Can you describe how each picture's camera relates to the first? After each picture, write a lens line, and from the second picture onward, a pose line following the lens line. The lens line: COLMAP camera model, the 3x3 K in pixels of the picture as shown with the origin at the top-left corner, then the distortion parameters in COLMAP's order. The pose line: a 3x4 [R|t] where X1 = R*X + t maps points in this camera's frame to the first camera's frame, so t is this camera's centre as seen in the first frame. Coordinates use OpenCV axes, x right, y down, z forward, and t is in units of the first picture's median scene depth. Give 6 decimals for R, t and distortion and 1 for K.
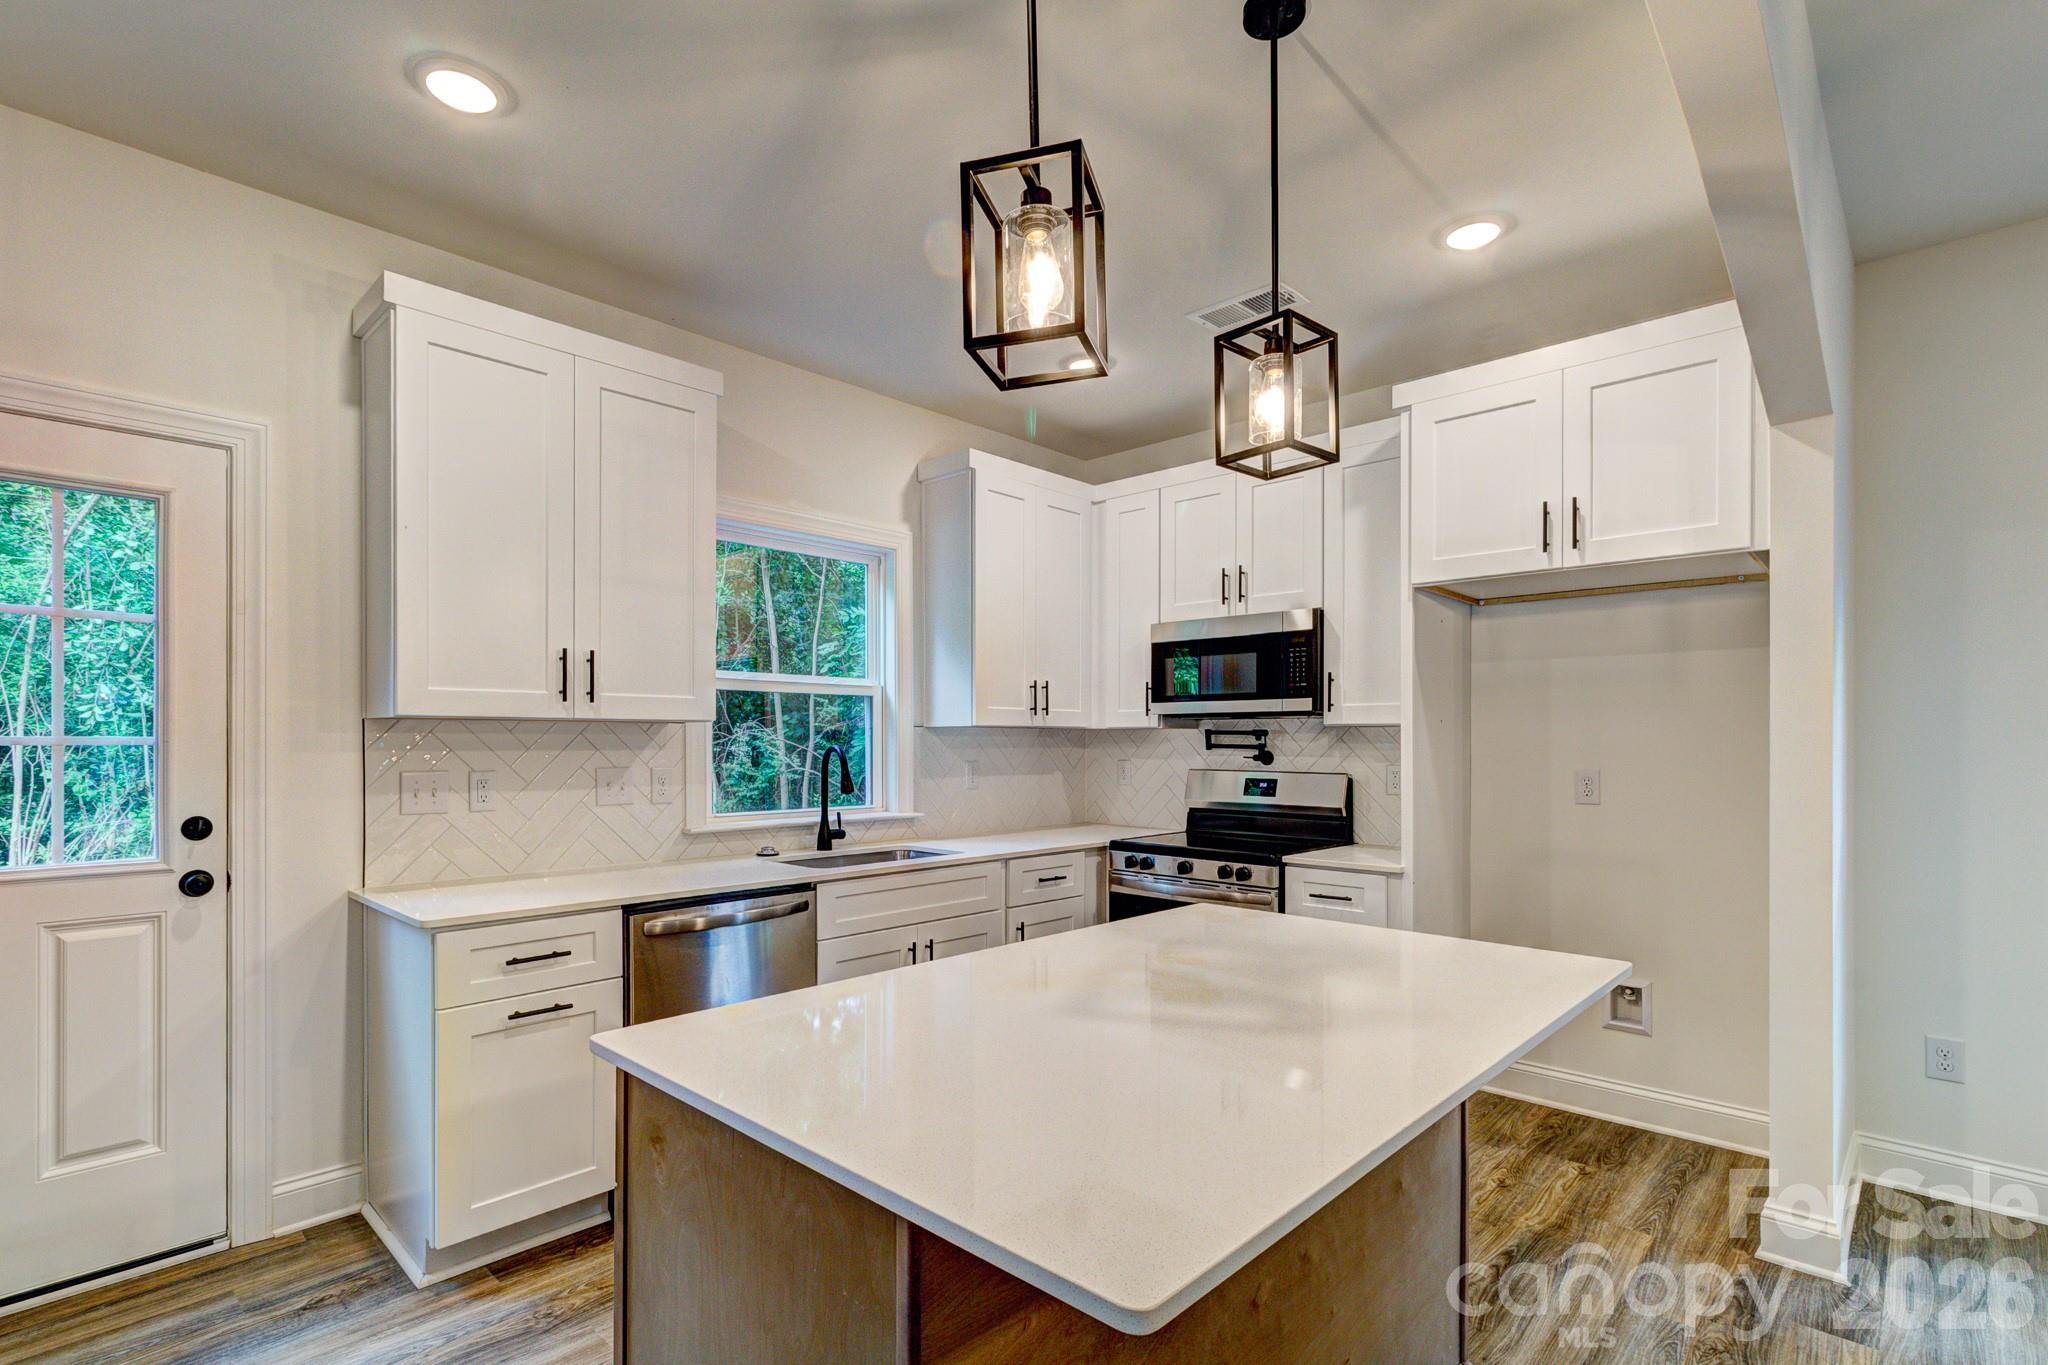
lens RADIAL K [[935.8, 0, 1018.3], [0, 935.8, 740.8], [0, 0, 1]] dist [-0.003919, -0.000081]
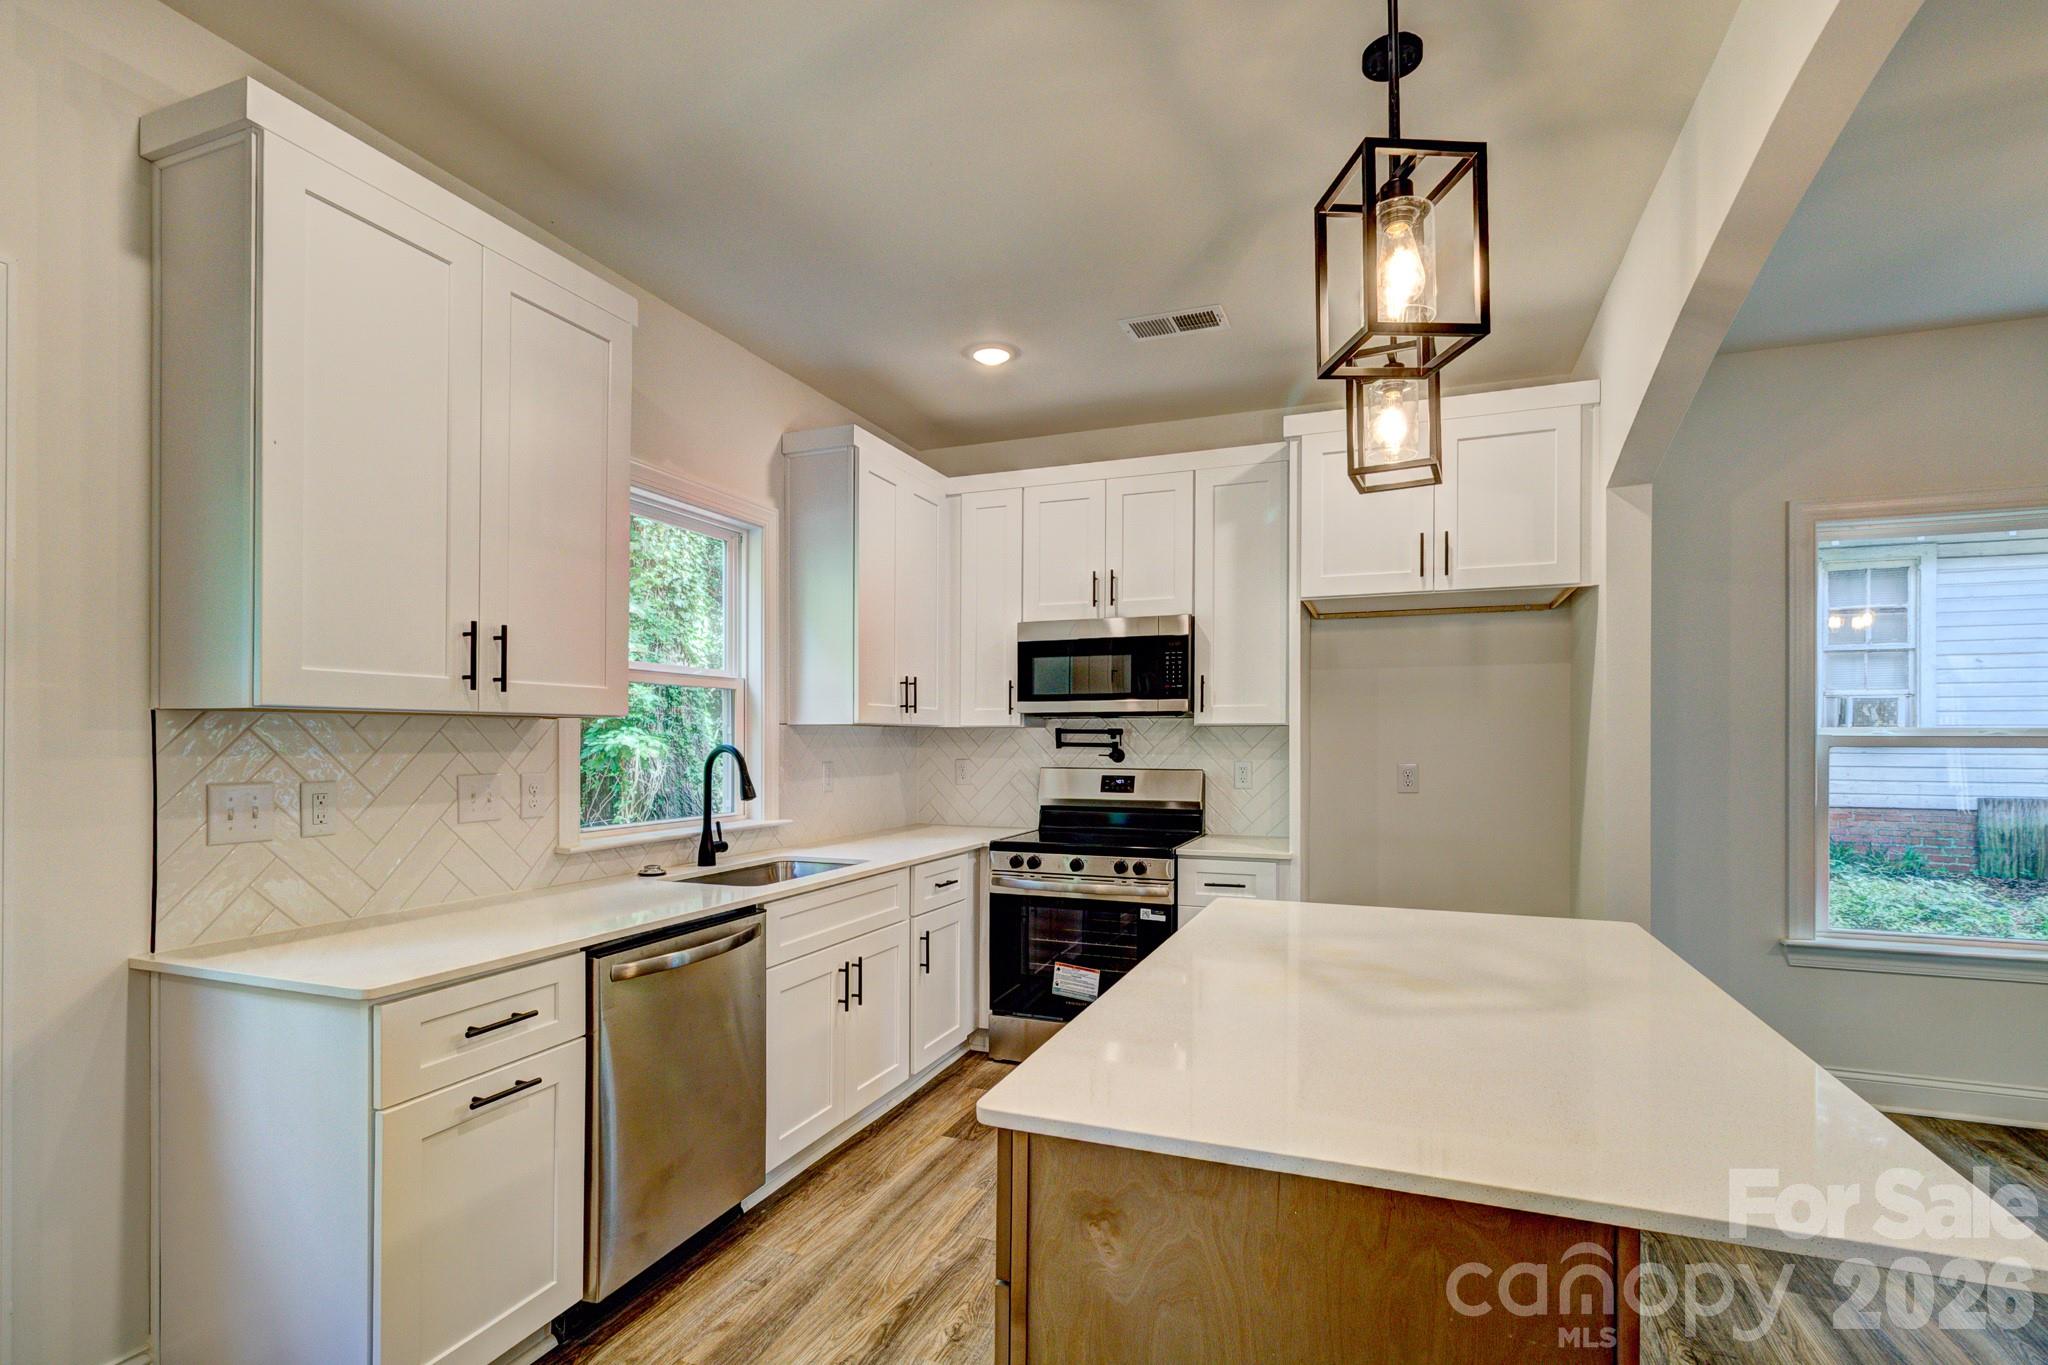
lens RADIAL K [[935.8, 0, 1018.3], [0, 935.8, 740.8], [0, 0, 1]] dist [-0.003919, -0.000081]
pose [[0.928927, -0.001845, 0.370258, -0.258445], [0.001242, 0.999997, 0.001867, -0.000612], [-0.370260, -0.001274, 0.928927, 0.083343]]
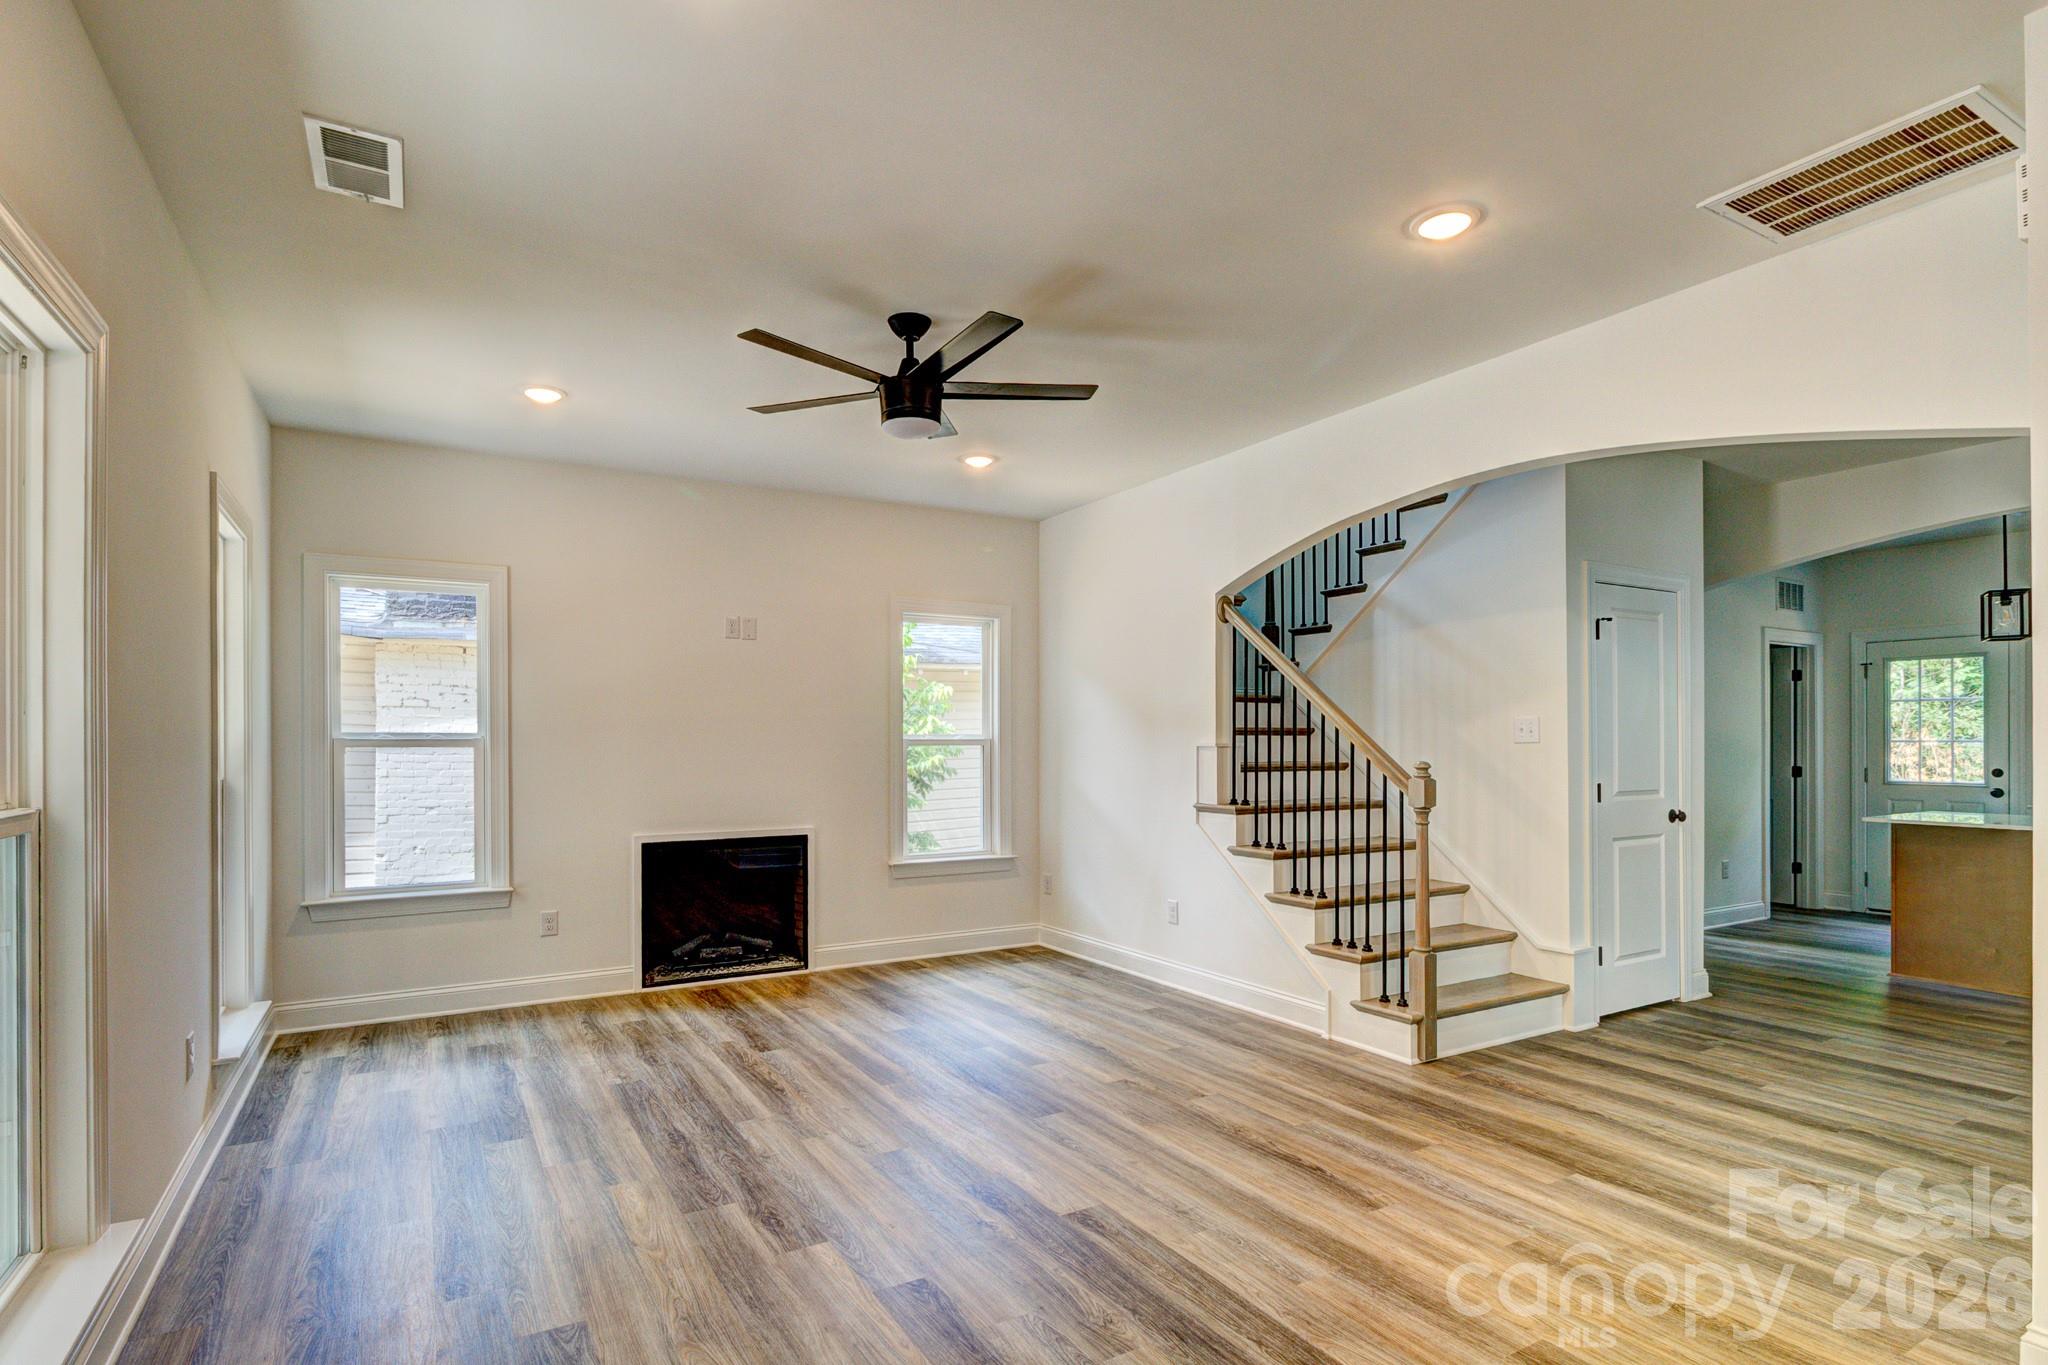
lens RADIAL K [[1023.9, 0, 1018.2], [0, 1023.9, 742.6], [0, 0, 1]] dist [0.001784, 0.000402]
pose [[-0.265085, -0.003723, -0.964218, 1.808198], [0.000019, 0.999993, -0.003866, 0.010403], [0.964225, -0.001044, -0.265082, -0.635131]]
